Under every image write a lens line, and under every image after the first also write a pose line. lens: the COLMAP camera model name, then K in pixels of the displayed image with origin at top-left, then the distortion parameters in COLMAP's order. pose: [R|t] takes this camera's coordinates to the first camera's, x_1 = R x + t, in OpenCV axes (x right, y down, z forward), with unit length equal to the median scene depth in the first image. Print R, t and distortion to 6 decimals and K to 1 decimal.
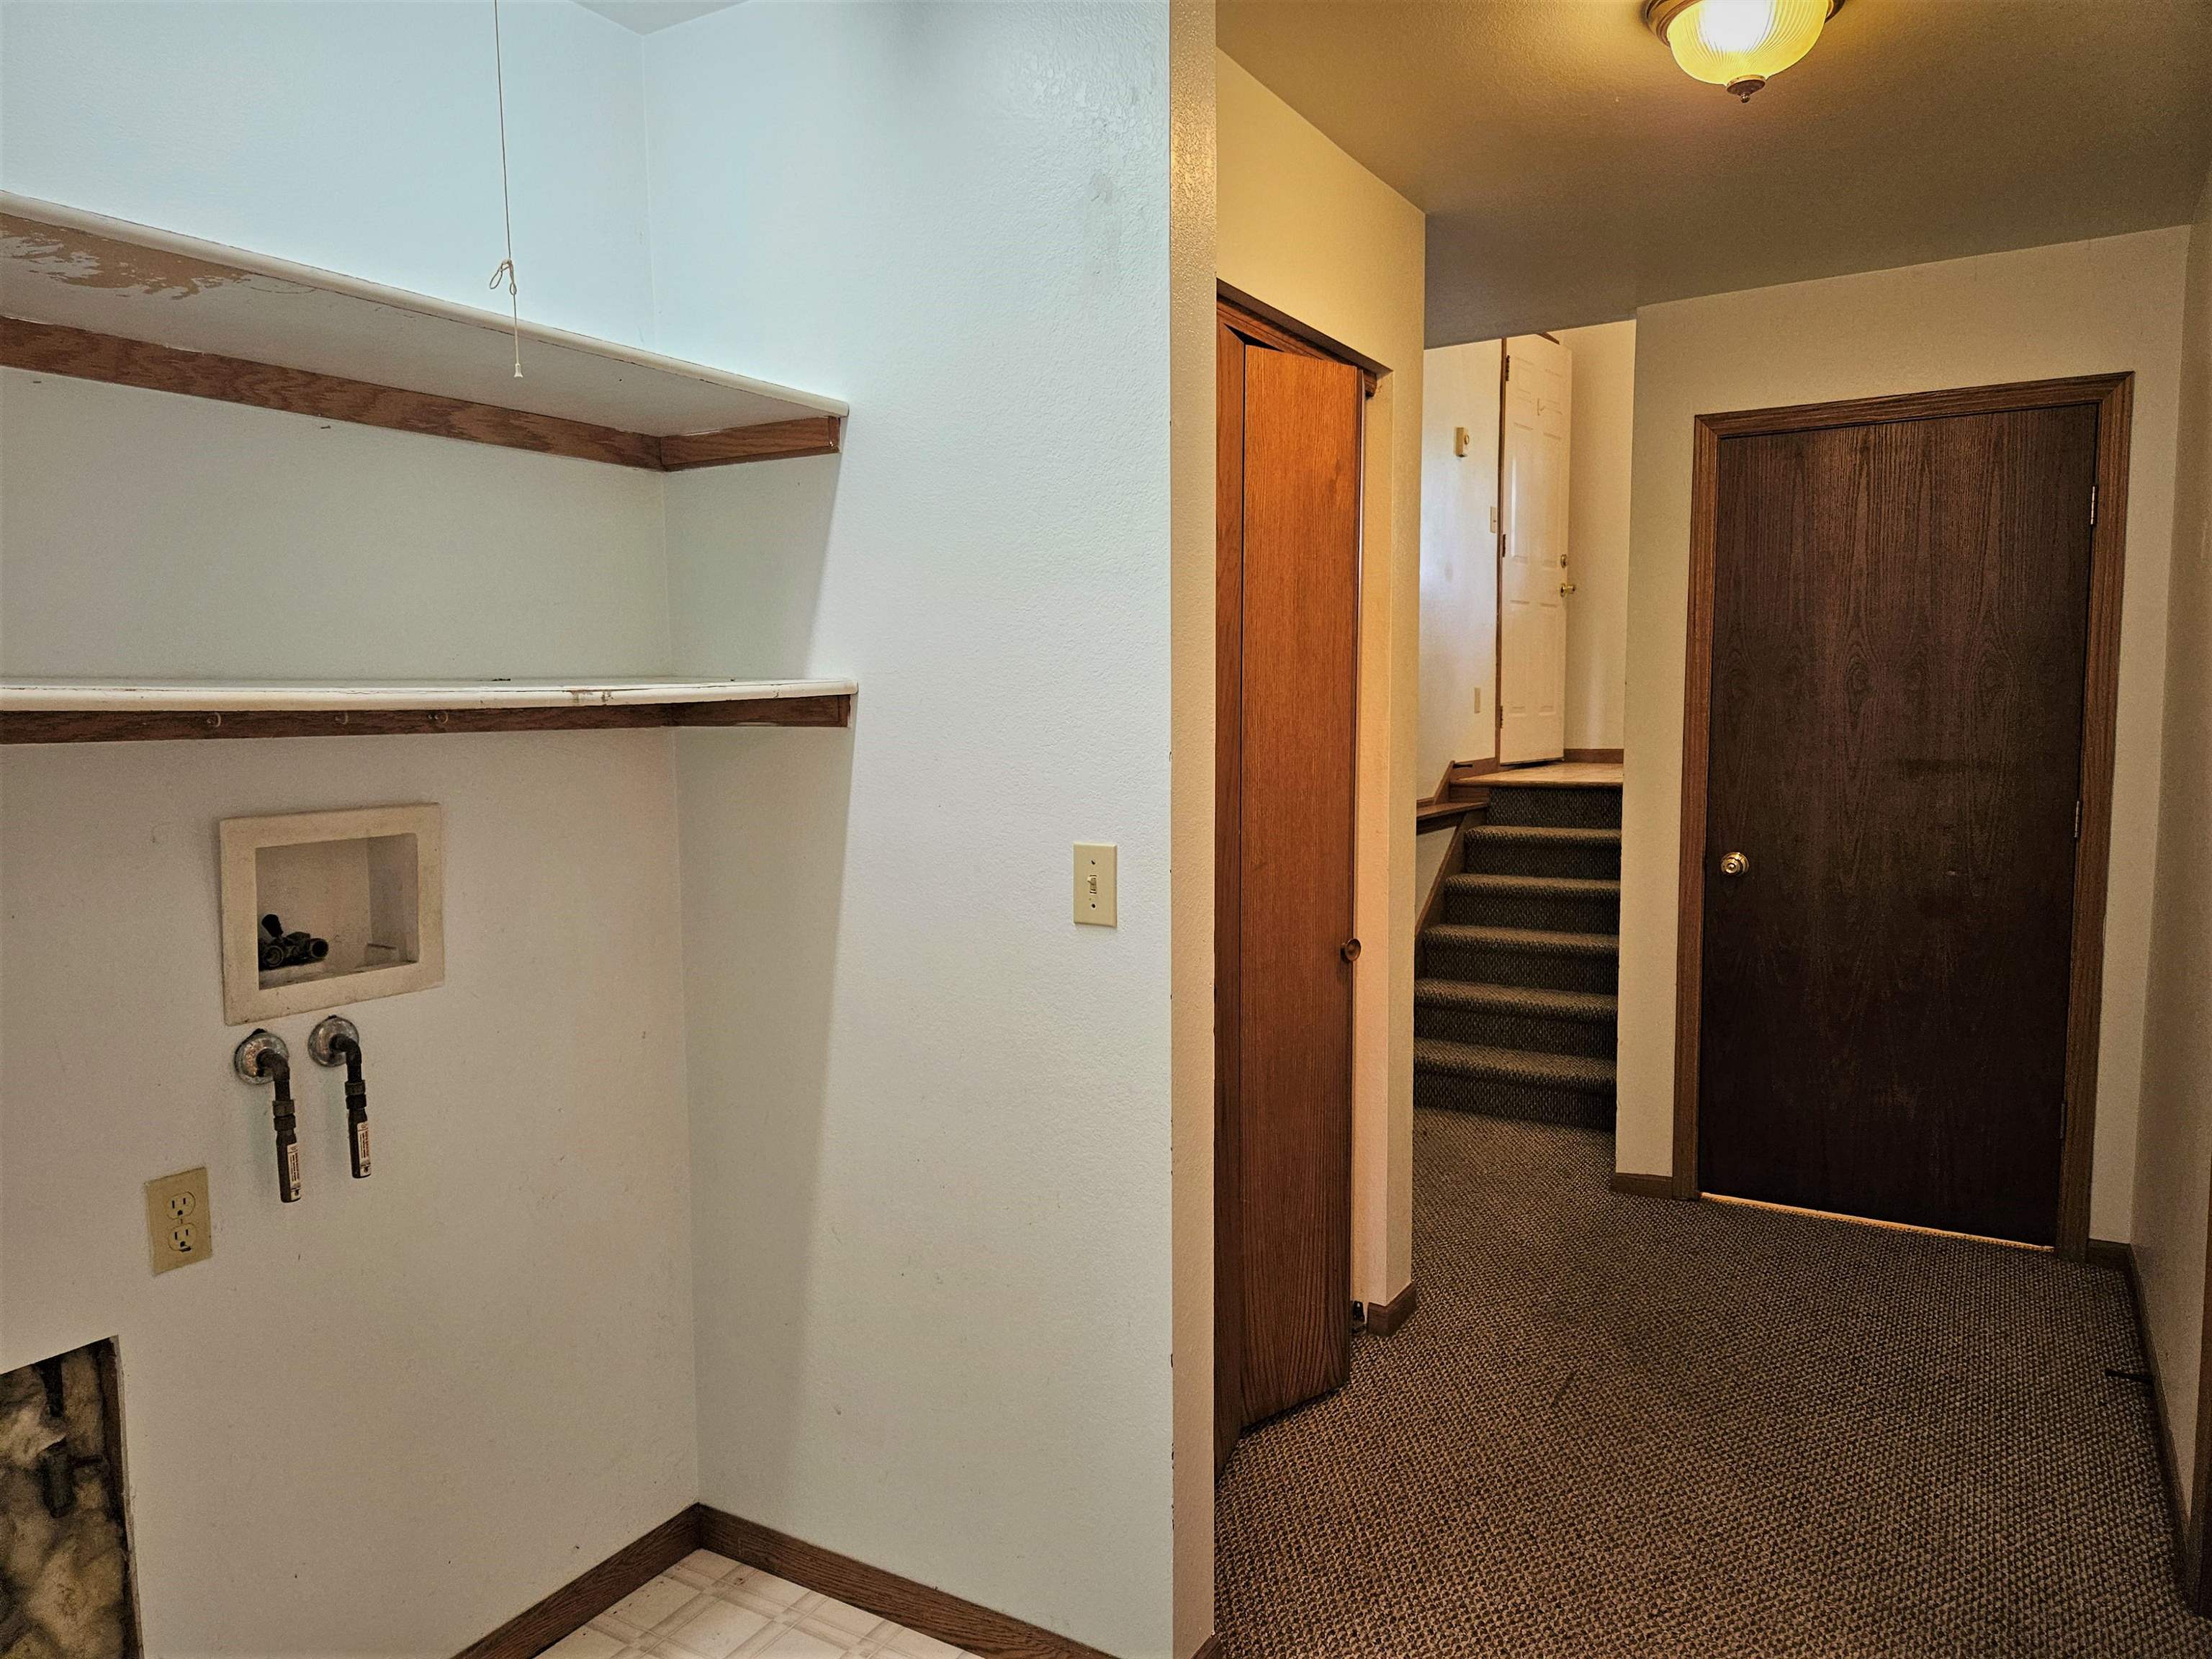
lens RADIAL K [[1478.0, 0, 1103.0], [0, 1478.0, 817.1], [0, 0, 1]] dist [0.019191, -0.006945]
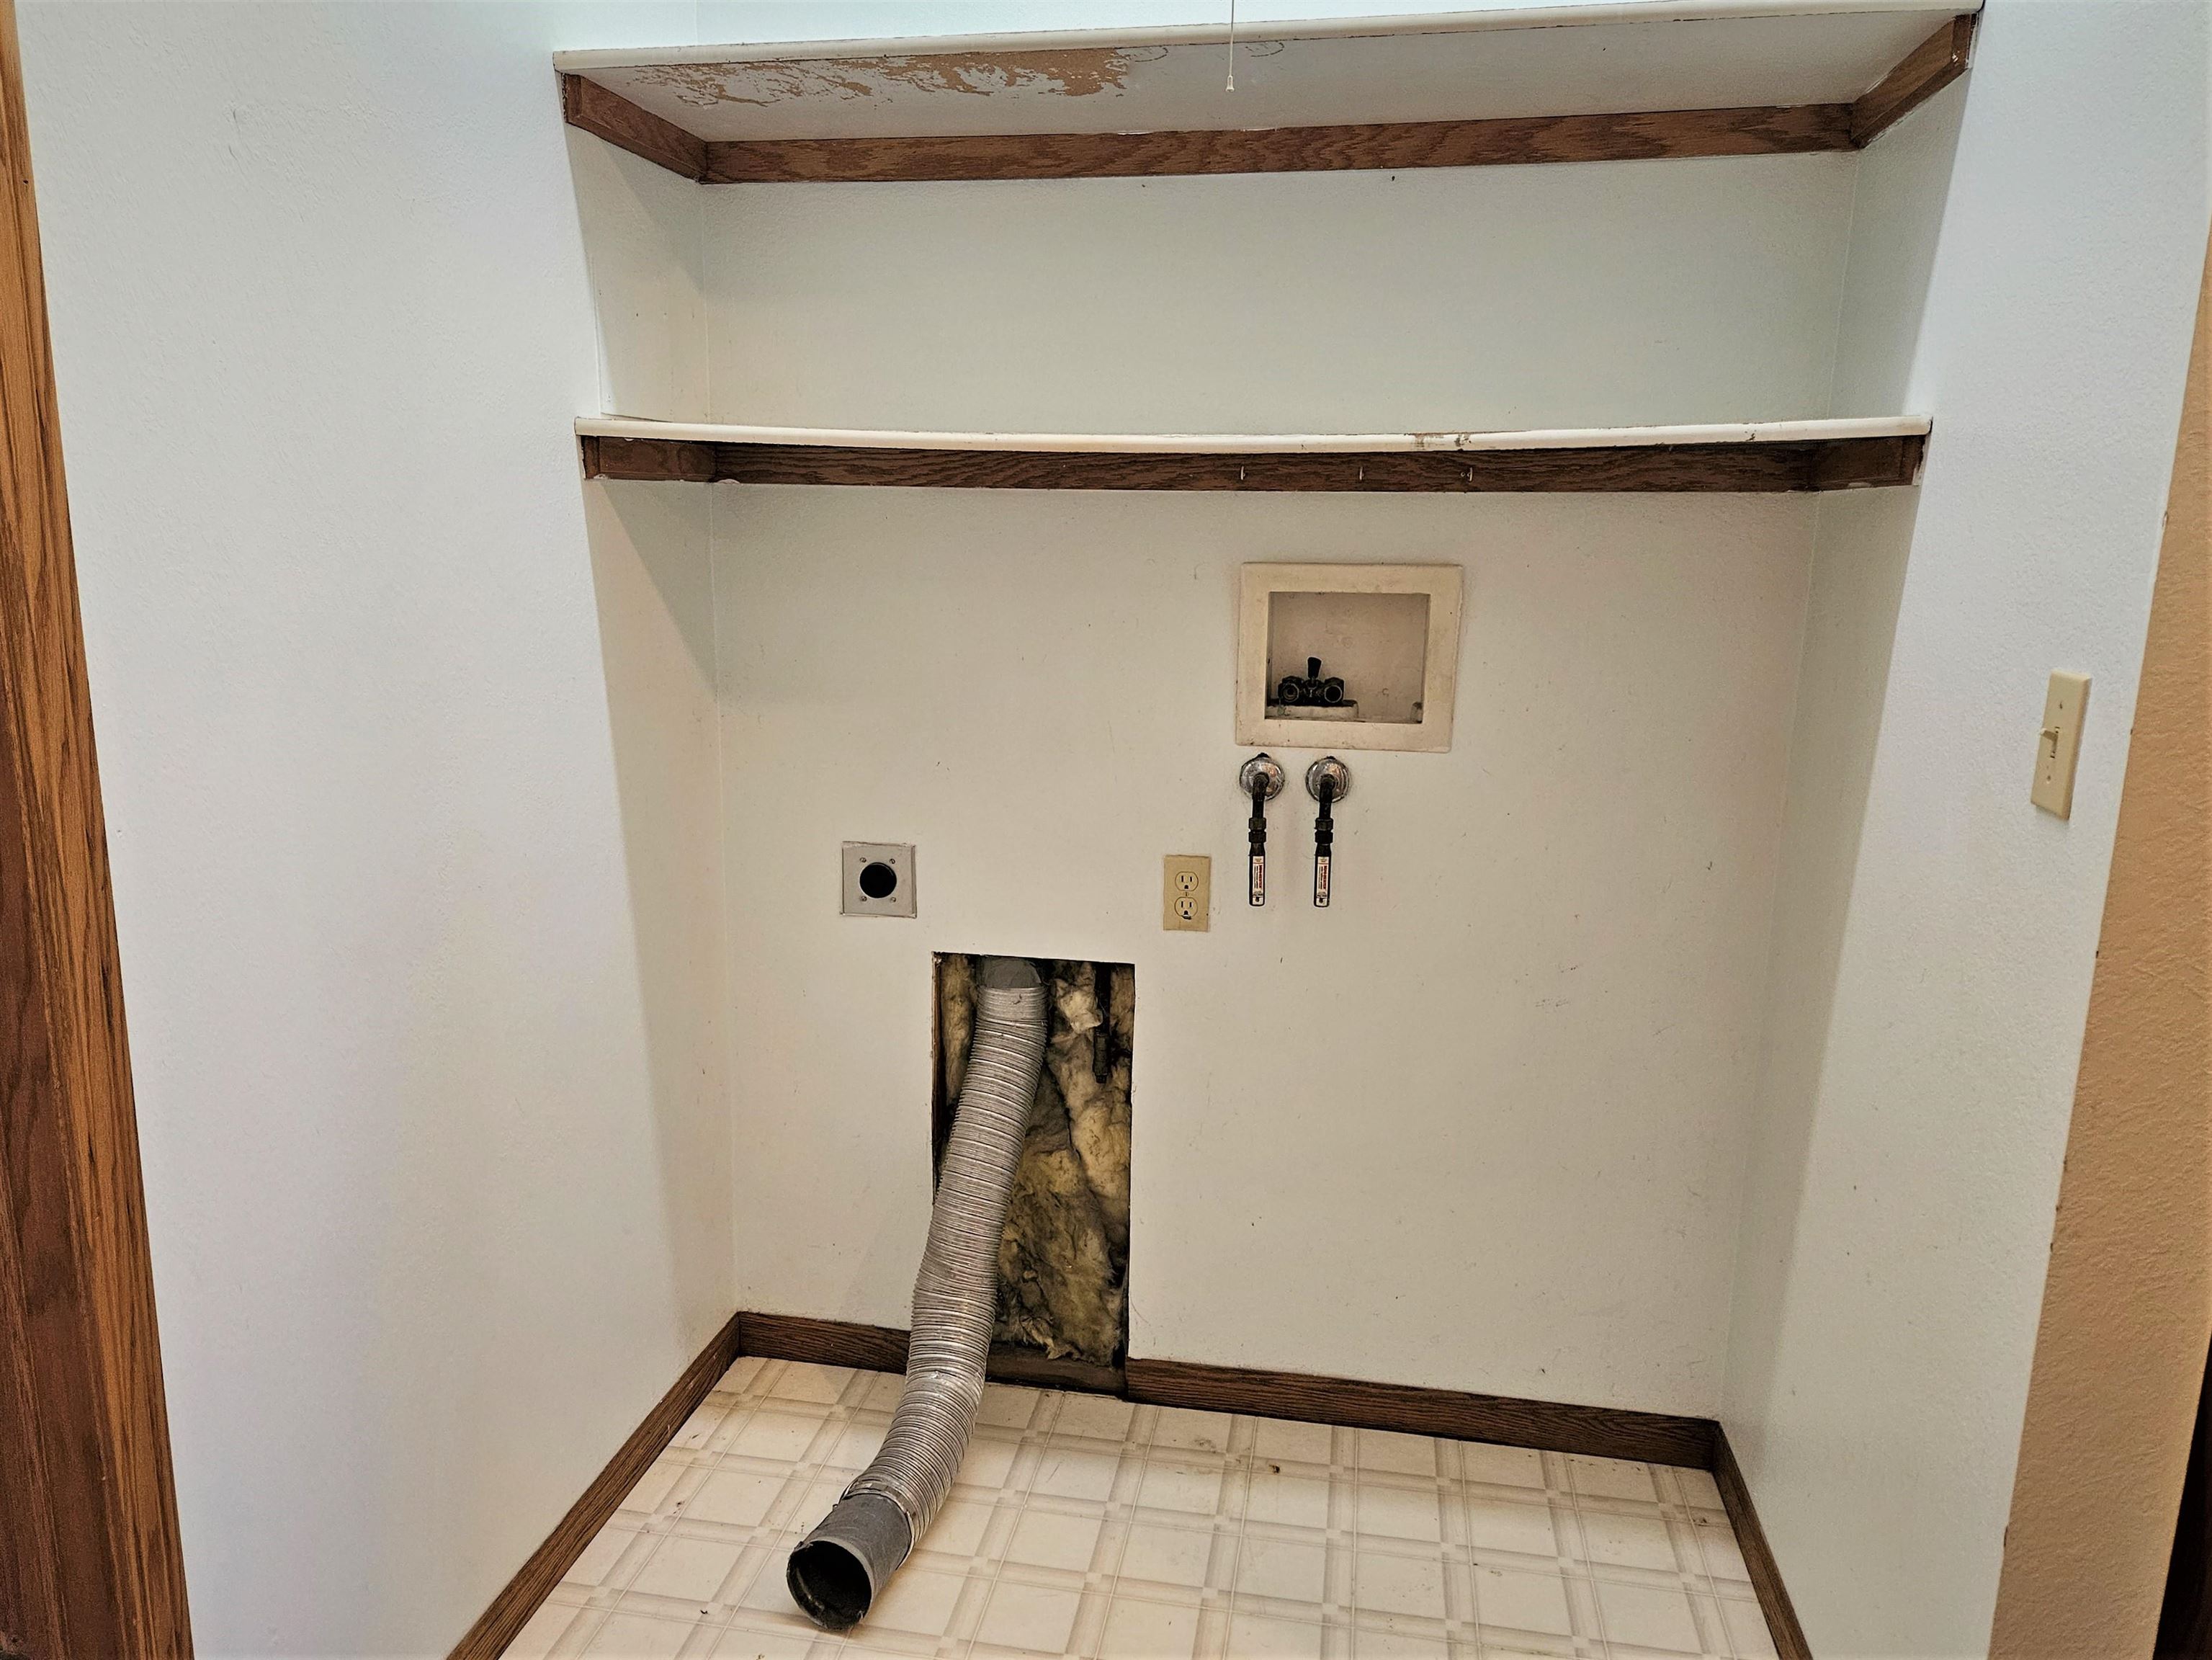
lens RADIAL K [[1568.6, 0, 1098.2], [0, 1568.6, 845.6], [0, 0, 1]] dist [0.038852, -0.006780]
pose [[0.348632, 0.202148, -0.915201, 0.499597], [-0.092001, 0.979129, 0.181222, 0.005860], [0.932734, 0.021020, 0.359953, 0.447894]]
